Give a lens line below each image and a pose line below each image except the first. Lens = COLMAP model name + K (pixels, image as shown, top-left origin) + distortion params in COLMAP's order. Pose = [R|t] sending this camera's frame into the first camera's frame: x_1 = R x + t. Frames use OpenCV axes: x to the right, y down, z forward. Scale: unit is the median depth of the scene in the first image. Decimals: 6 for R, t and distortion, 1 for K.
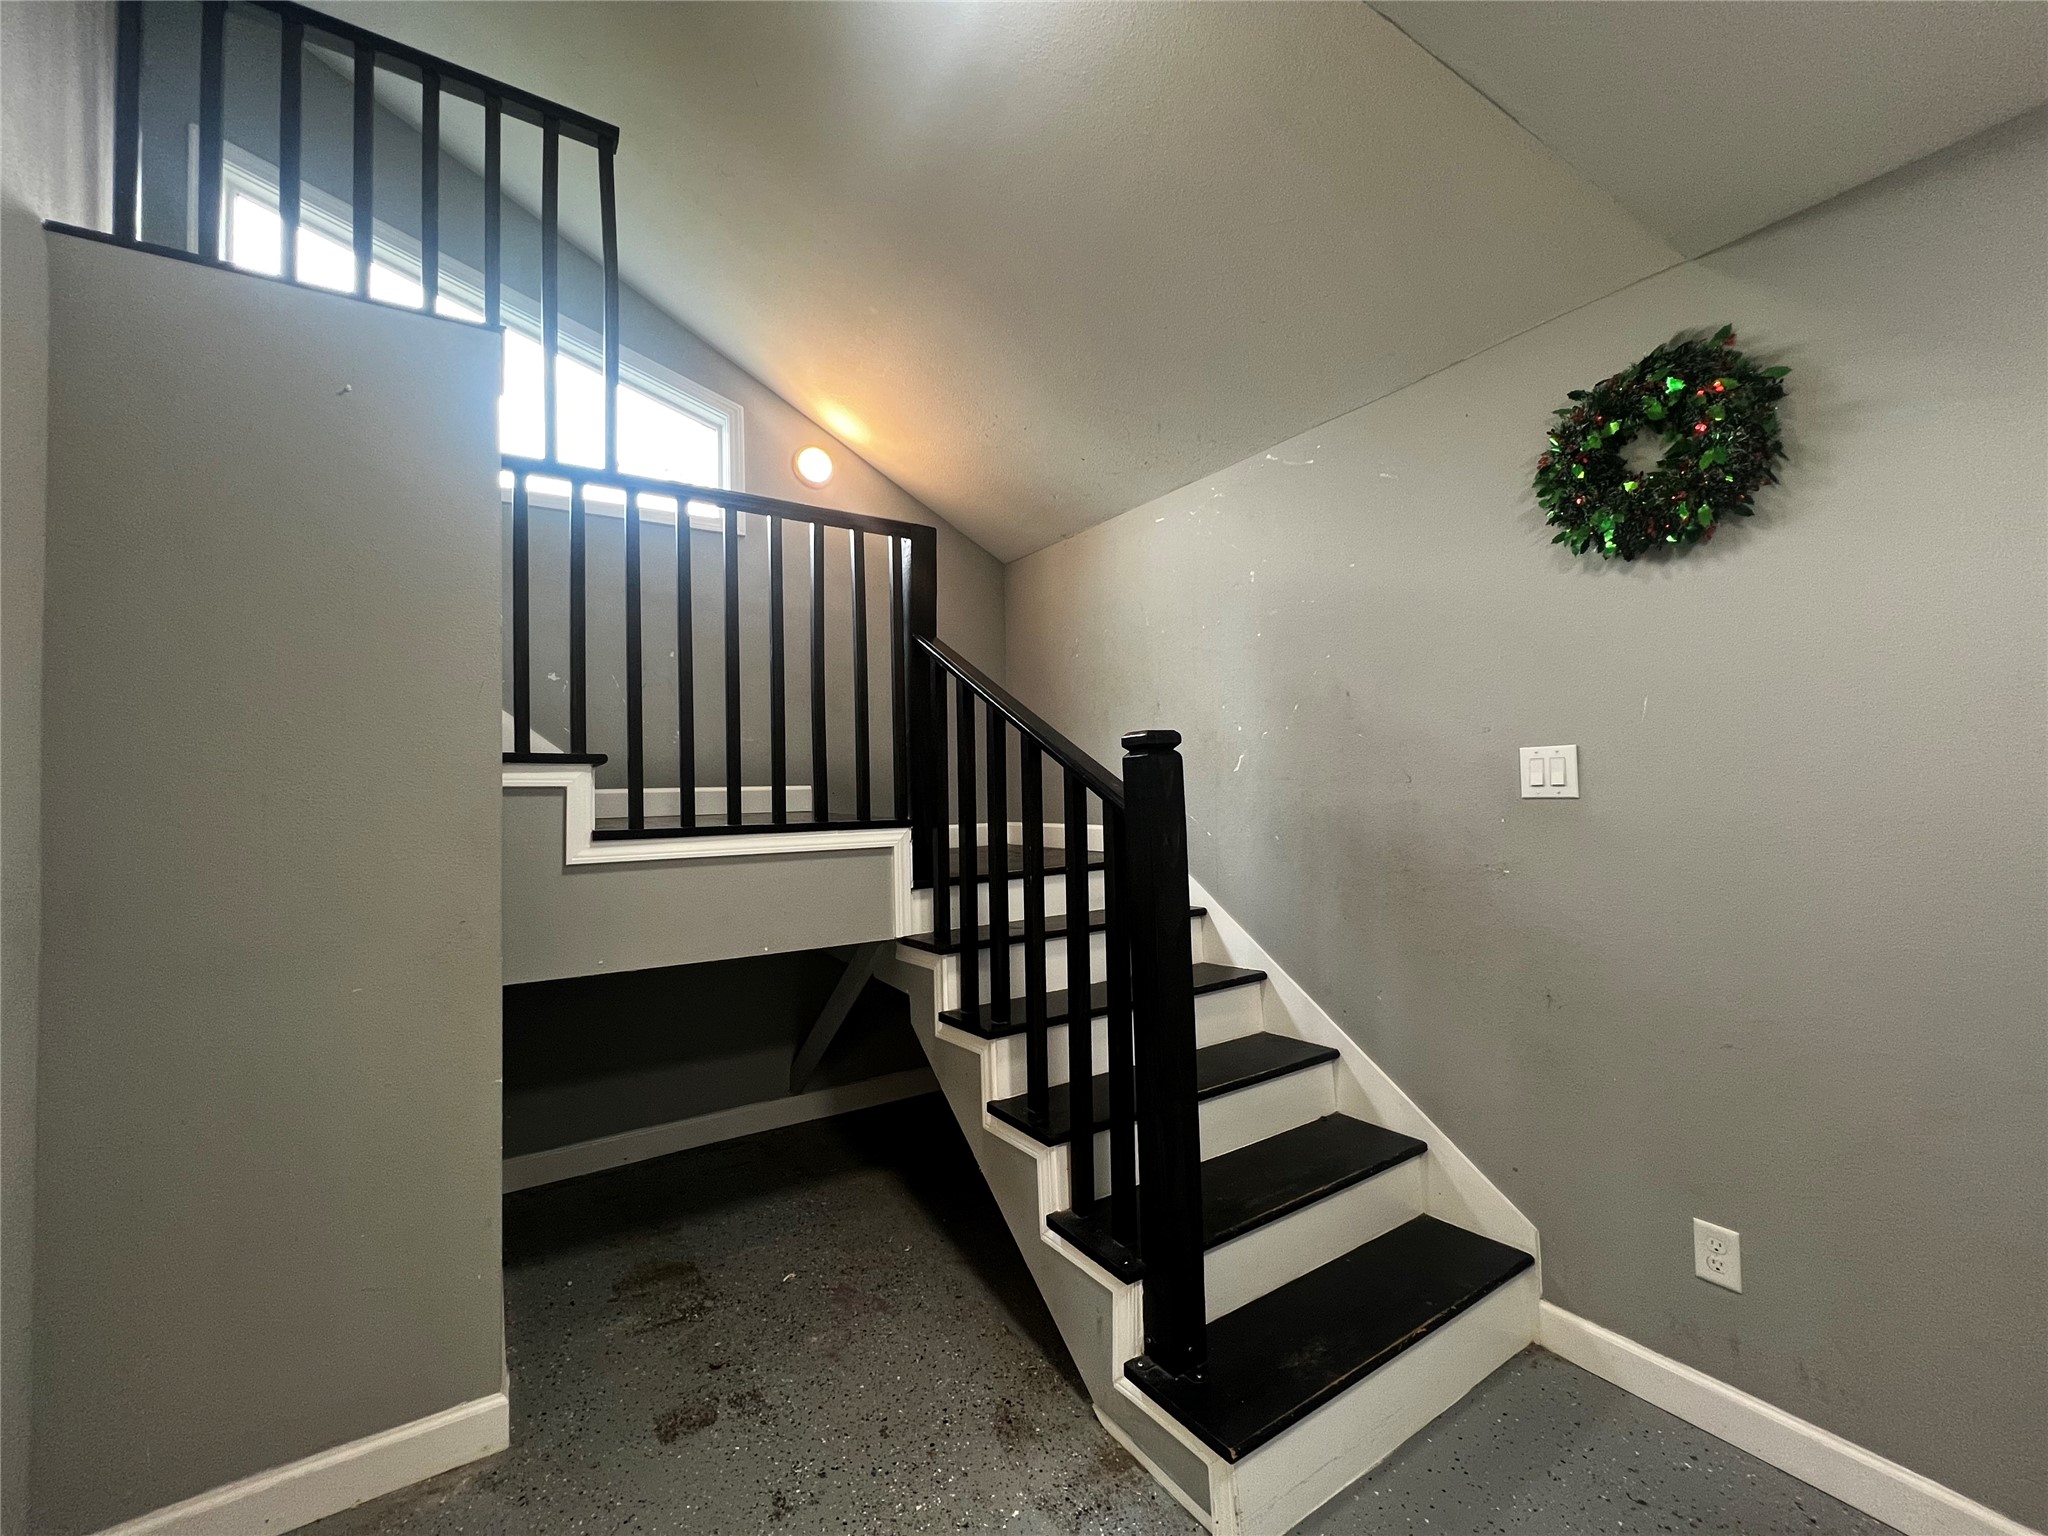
lens RADIAL K [[820.3, 0, 1020.5], [0, 820.3, 764.1], [0, 0, 1]] dist [-0.000033, -0.000327]
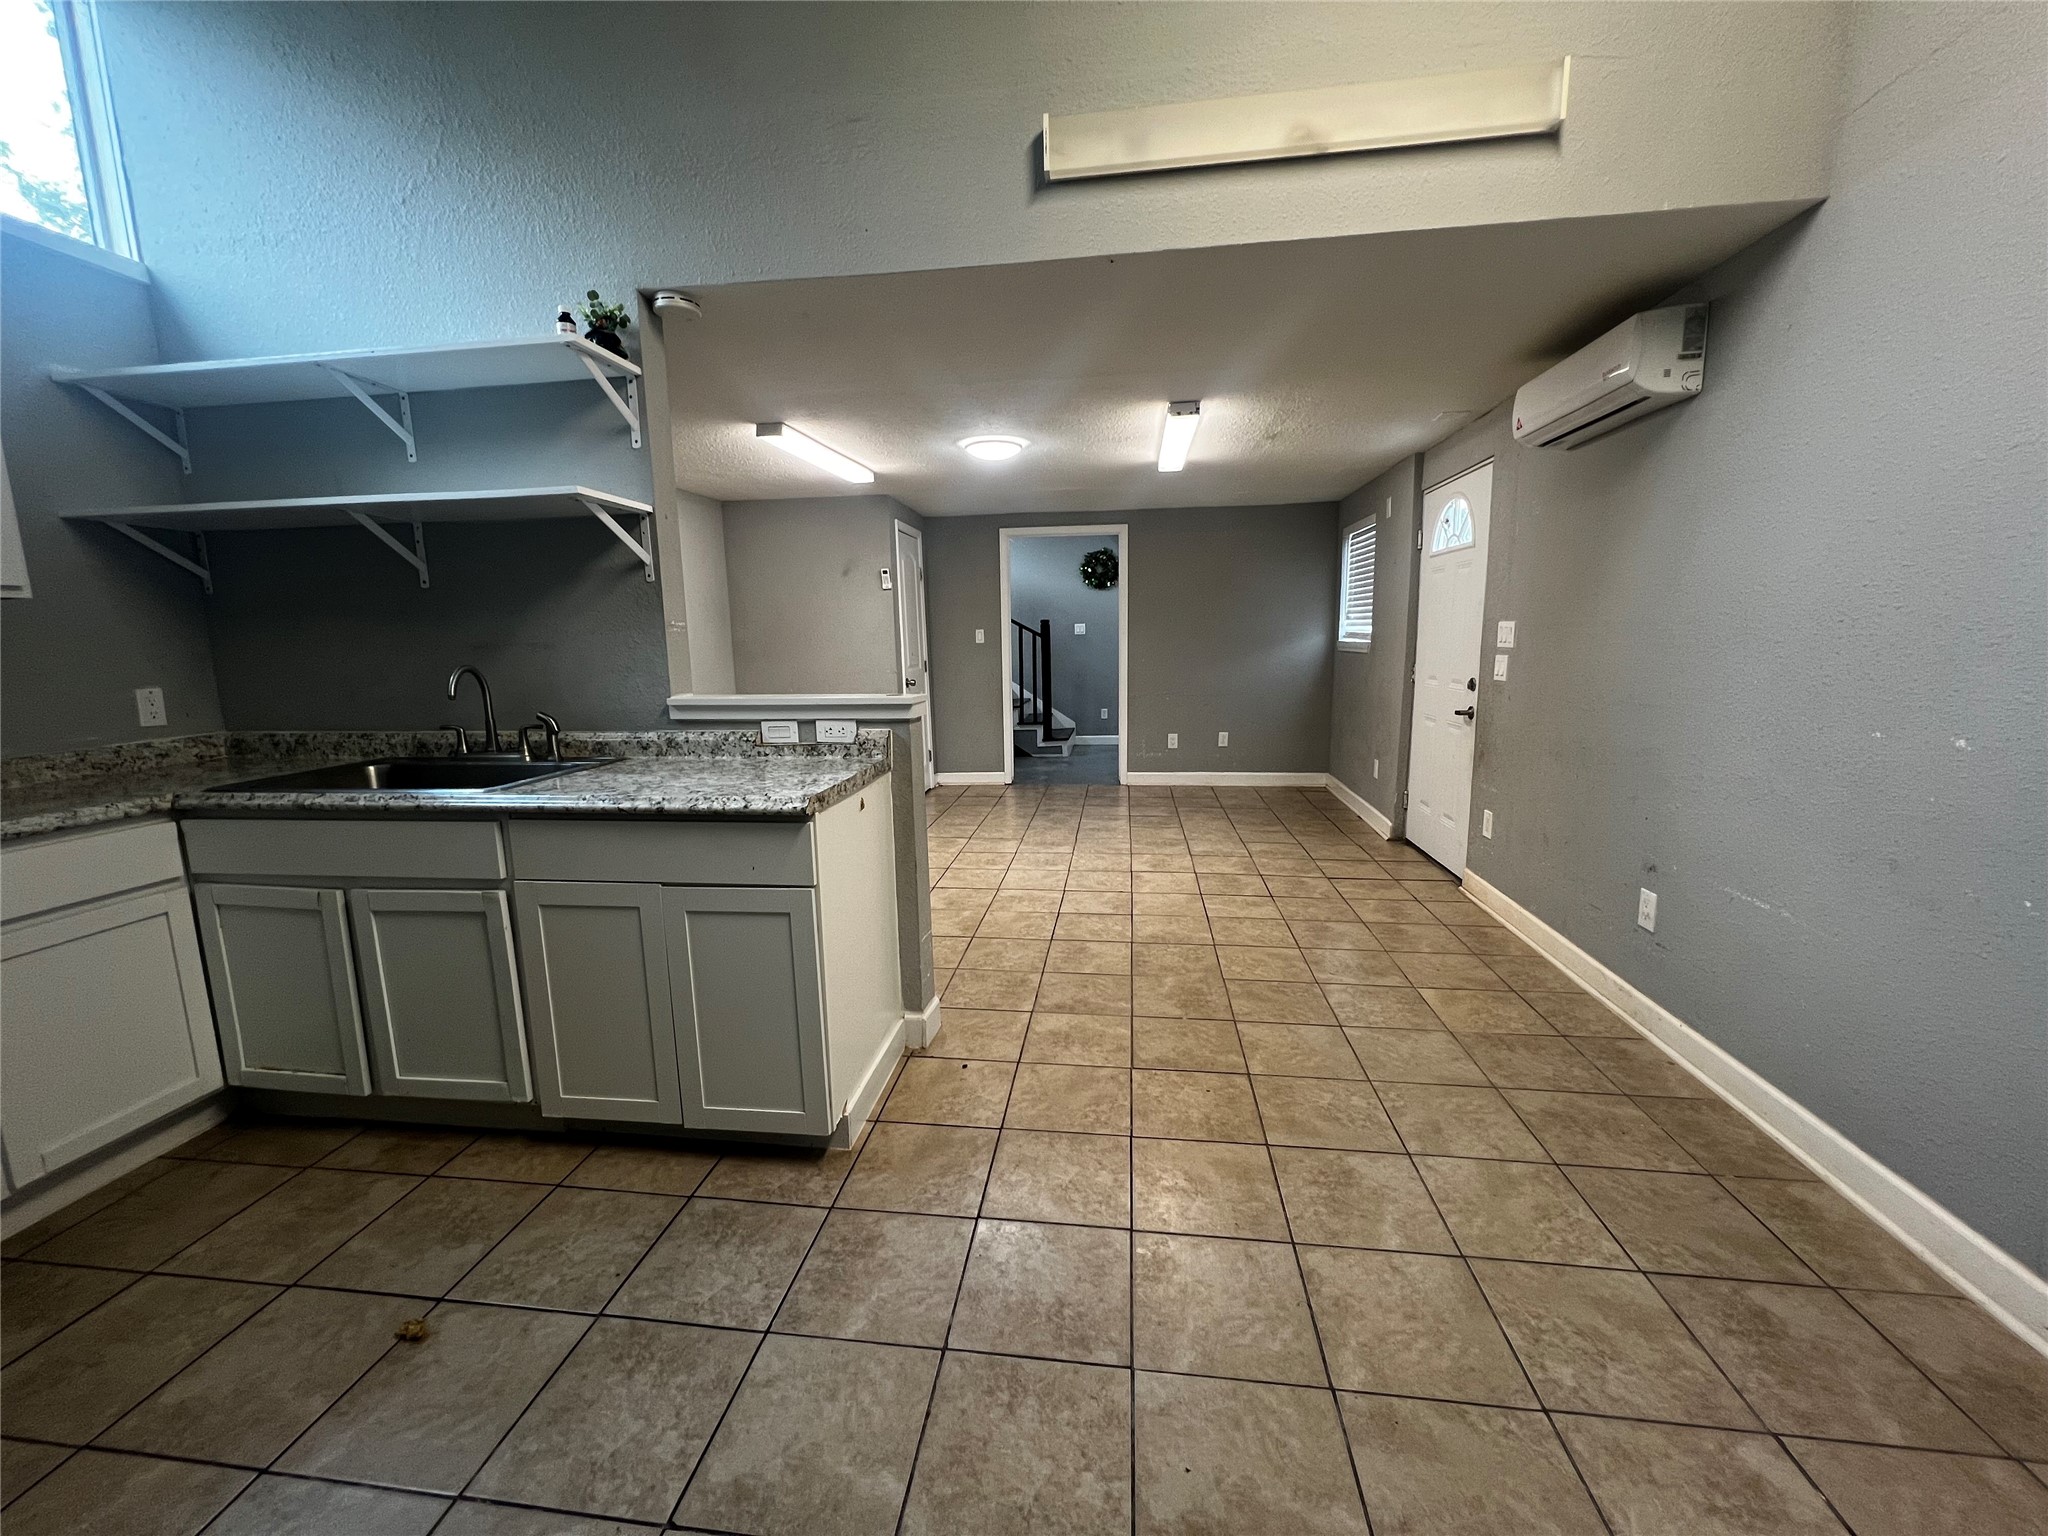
lens RADIAL K [[816.8, 0, 1020.0], [0, 816.8, 765.0], [0, 0, 1]] dist [-0.001349, 0.000155]
pose [[0.647496, -0.111556, 0.753859, -3.505482], [-0.015377, 0.987113, 0.159281, 0.041806], [-0.761914, -0.114726, 0.637437, -2.021505]]
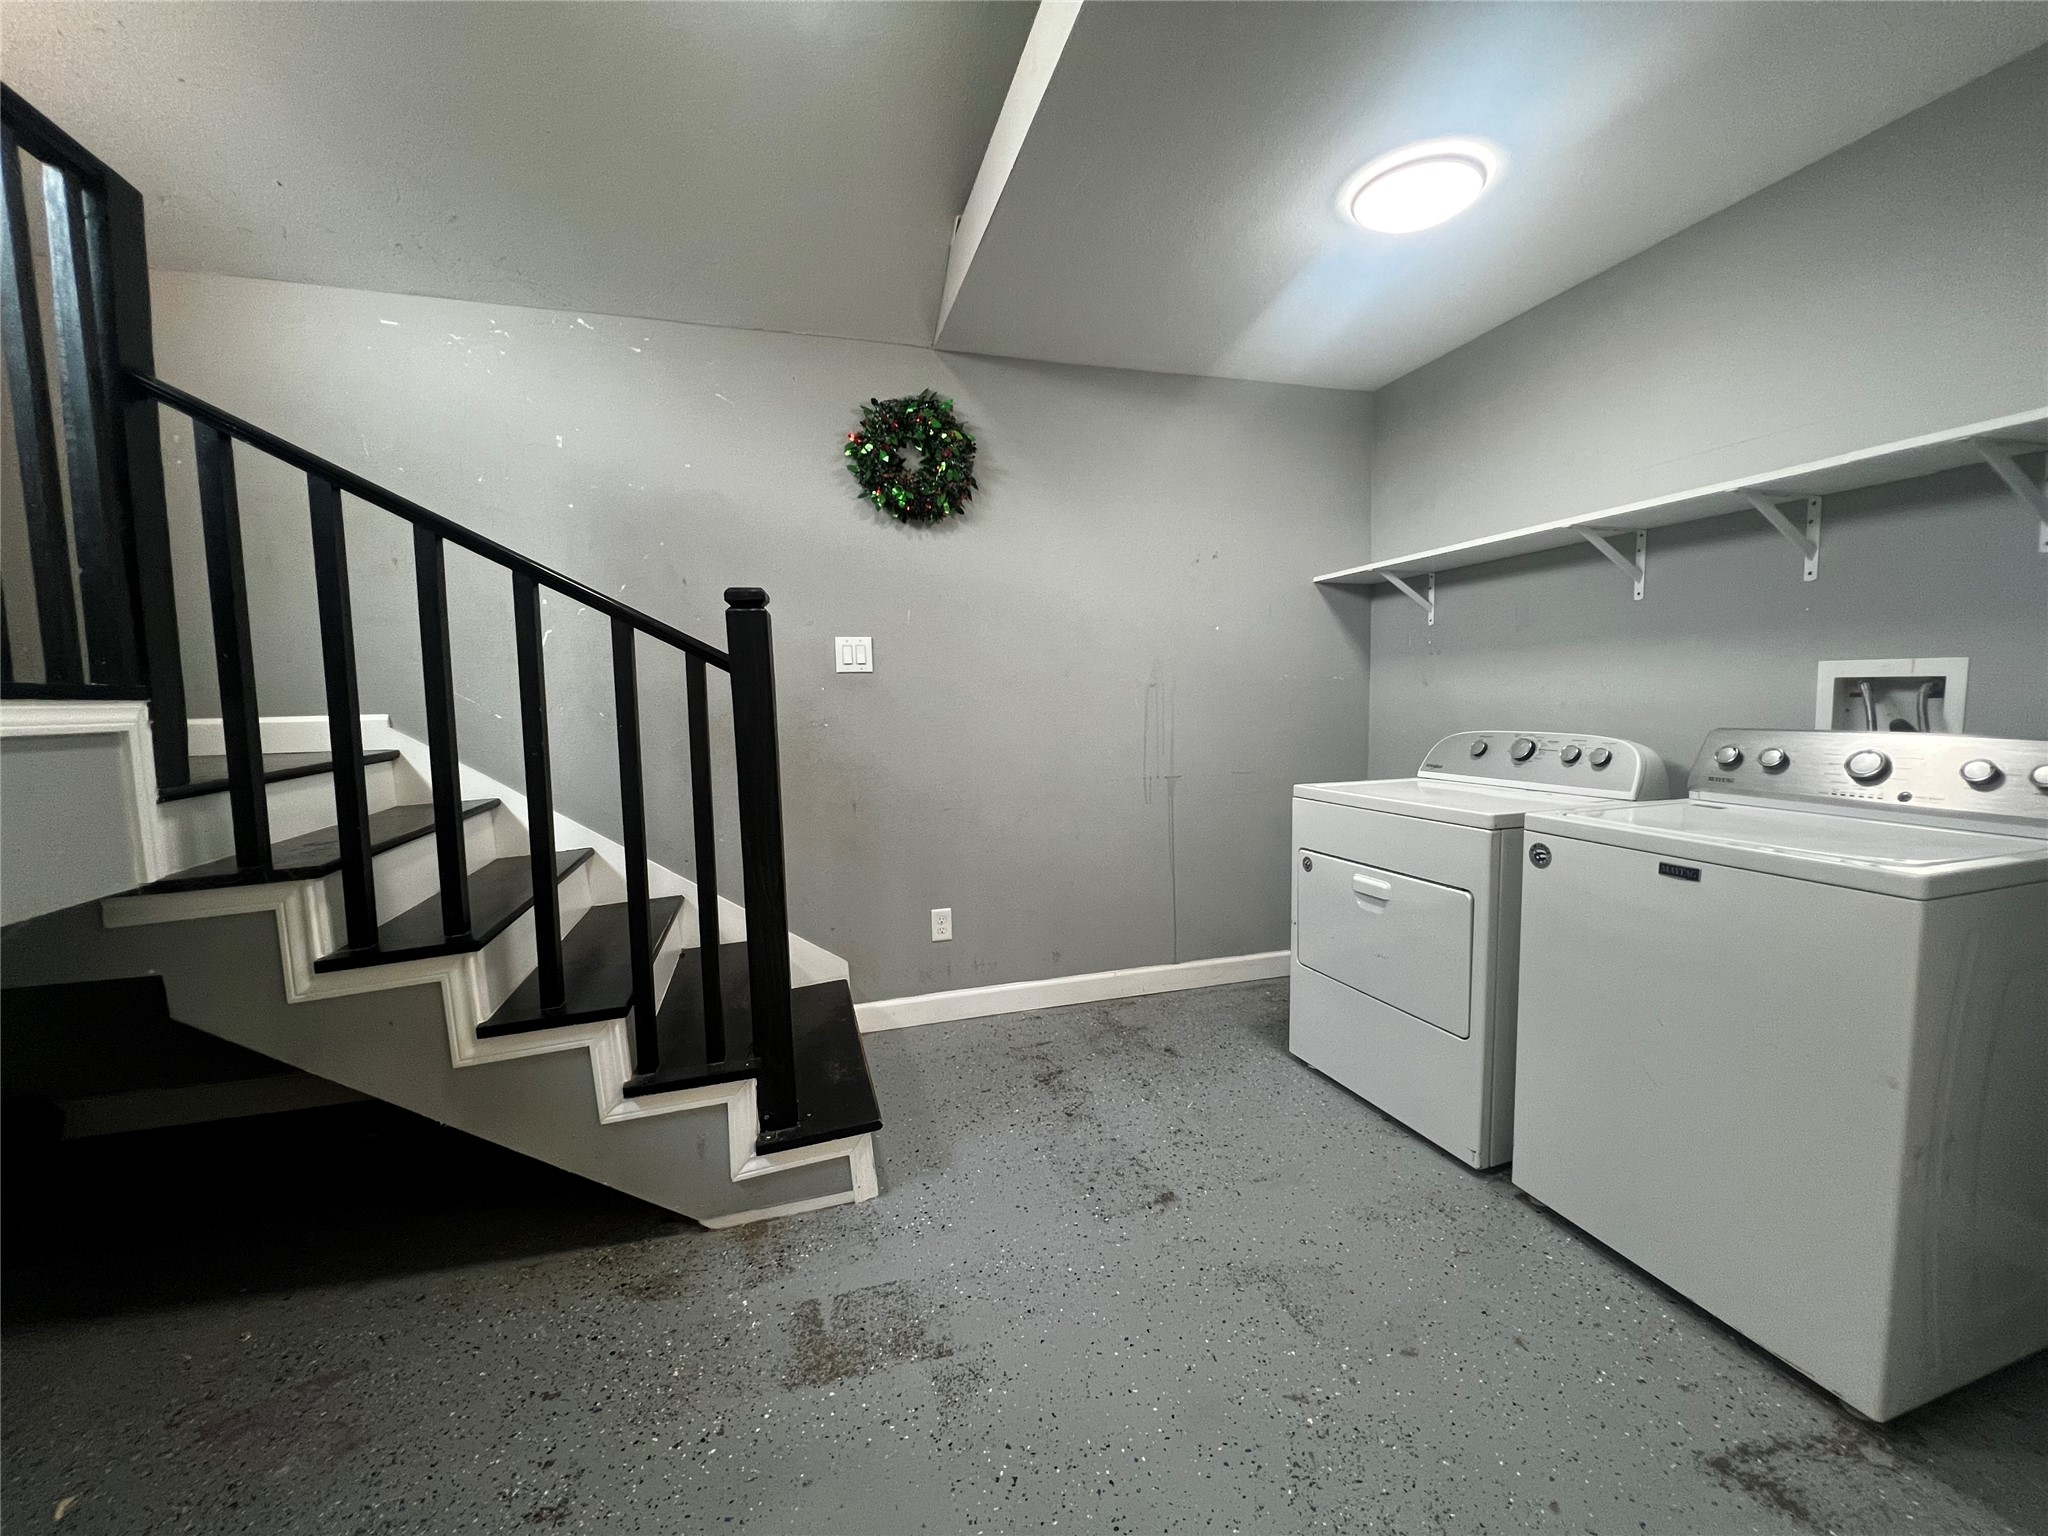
lens RADIAL K [[816.8, 0, 1020.0], [0, 816.8, 765.0], [0, 0, 1]] dist [-0.001349, 0.000155]
pose [[0.282329, -0.067361, 0.956950, -0.714245], [-0.013002, 0.997171, 0.074029, 0.097528], [-0.959229, -0.033342, 0.280655, 0.300626]]
